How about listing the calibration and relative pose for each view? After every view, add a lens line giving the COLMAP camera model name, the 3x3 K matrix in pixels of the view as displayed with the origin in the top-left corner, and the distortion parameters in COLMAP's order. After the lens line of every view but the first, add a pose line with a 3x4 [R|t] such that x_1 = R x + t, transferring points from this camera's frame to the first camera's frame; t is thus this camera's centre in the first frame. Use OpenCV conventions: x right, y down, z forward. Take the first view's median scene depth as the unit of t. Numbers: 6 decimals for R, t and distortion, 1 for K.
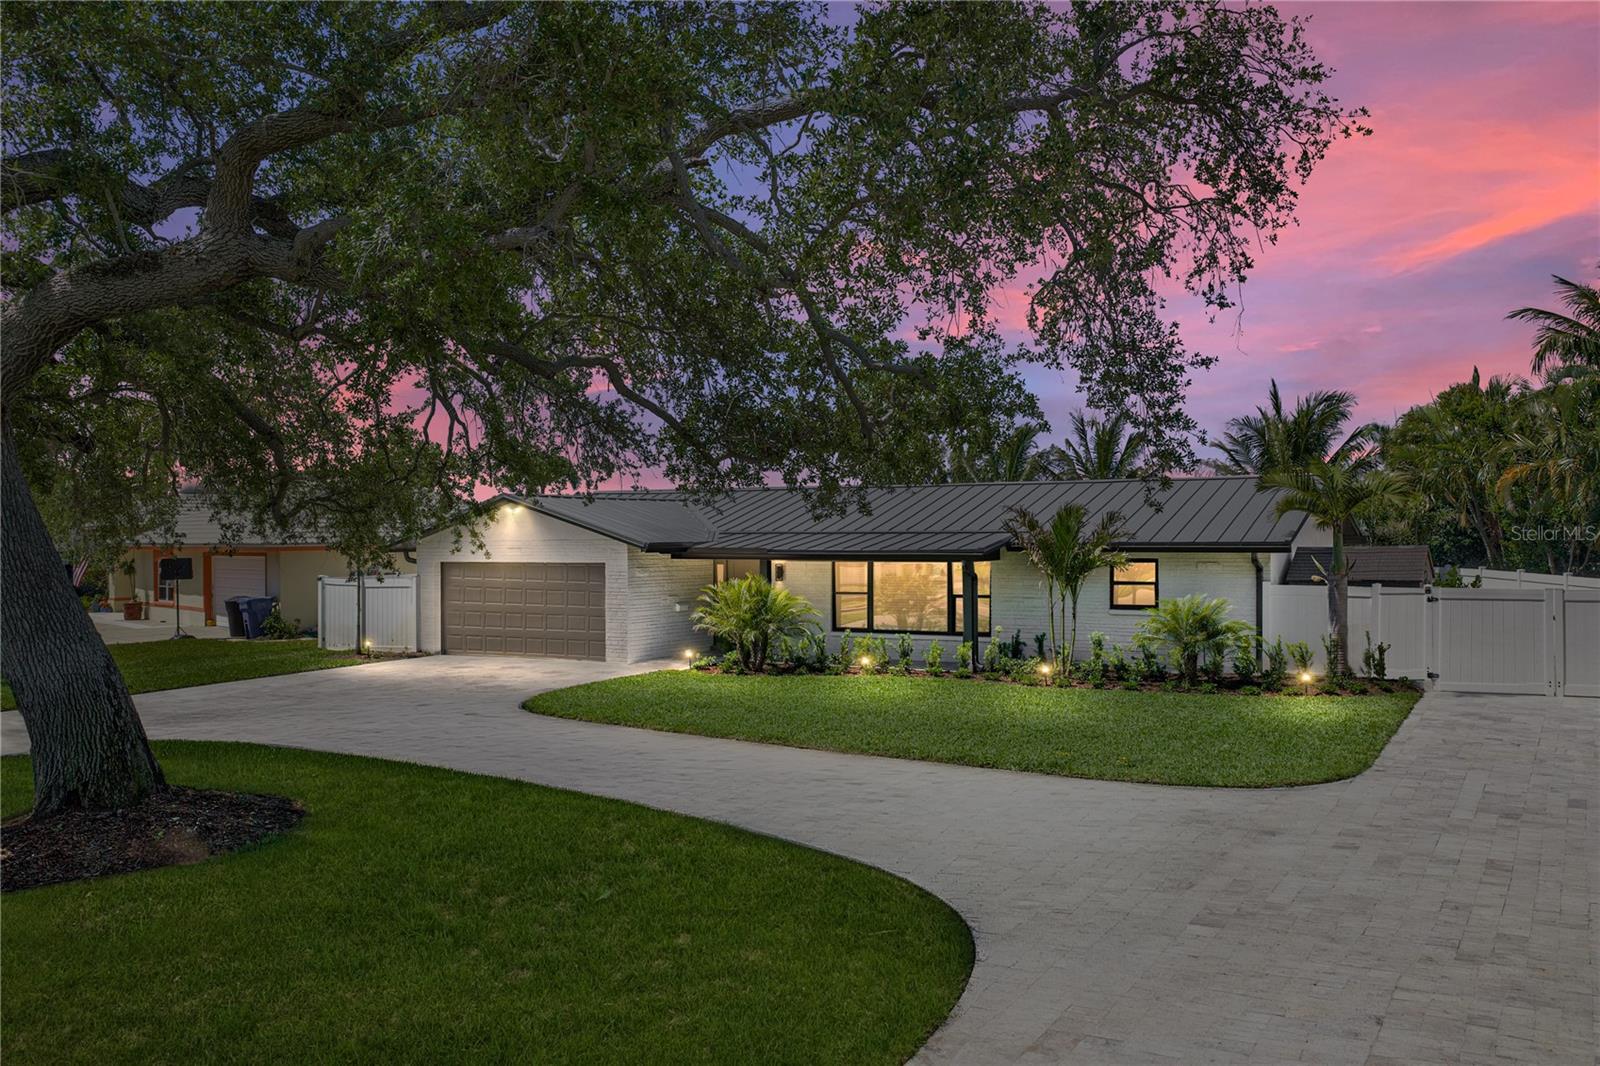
lens RADIAL K [[1298.1, 0, 800.0], [0, 1298.1, 533.0], [0, 0, 1]] dist [-0.060473, -0.001099]
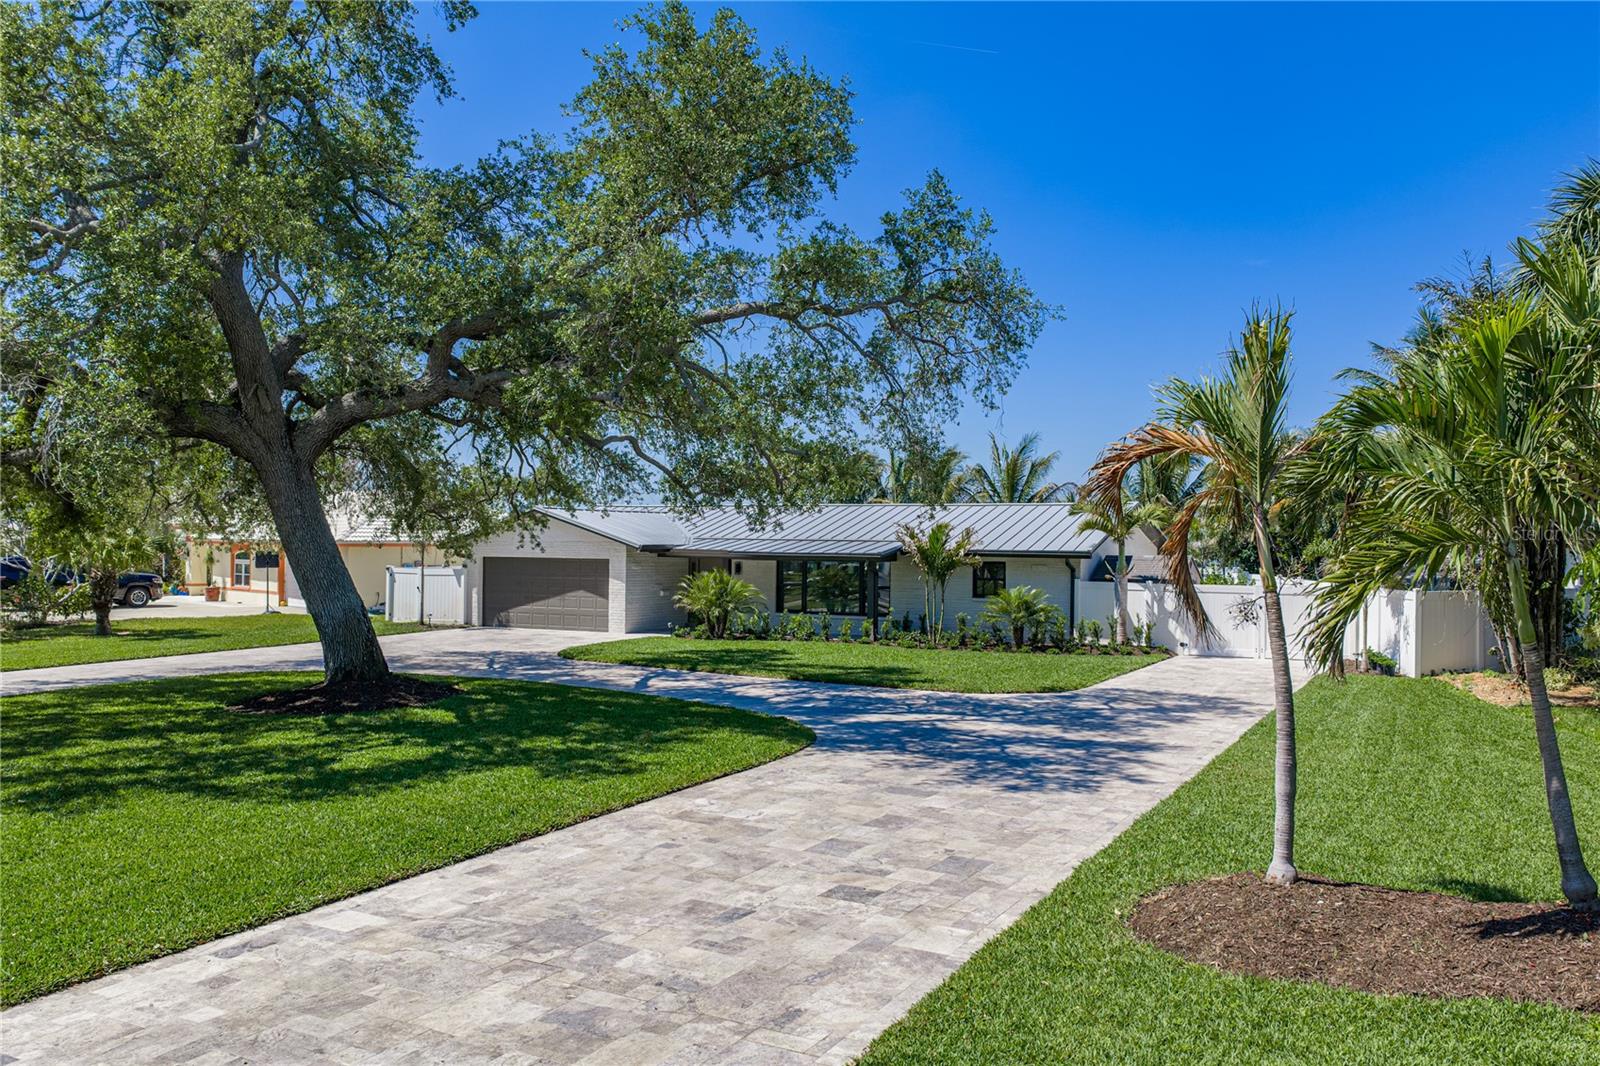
lens RADIAL K [[1339.3, 0, 800.0], [0, 1339.3, 533.0], [0, 0, 1]] dist [0.034263, -0.002711]
pose [[0.999693, 0.016577, 0.018438, 0.027535], [-0.016482, 0.999850, -0.005286, -0.000096], [-0.018523, 0.004980, 0.999816, -0.488281]]
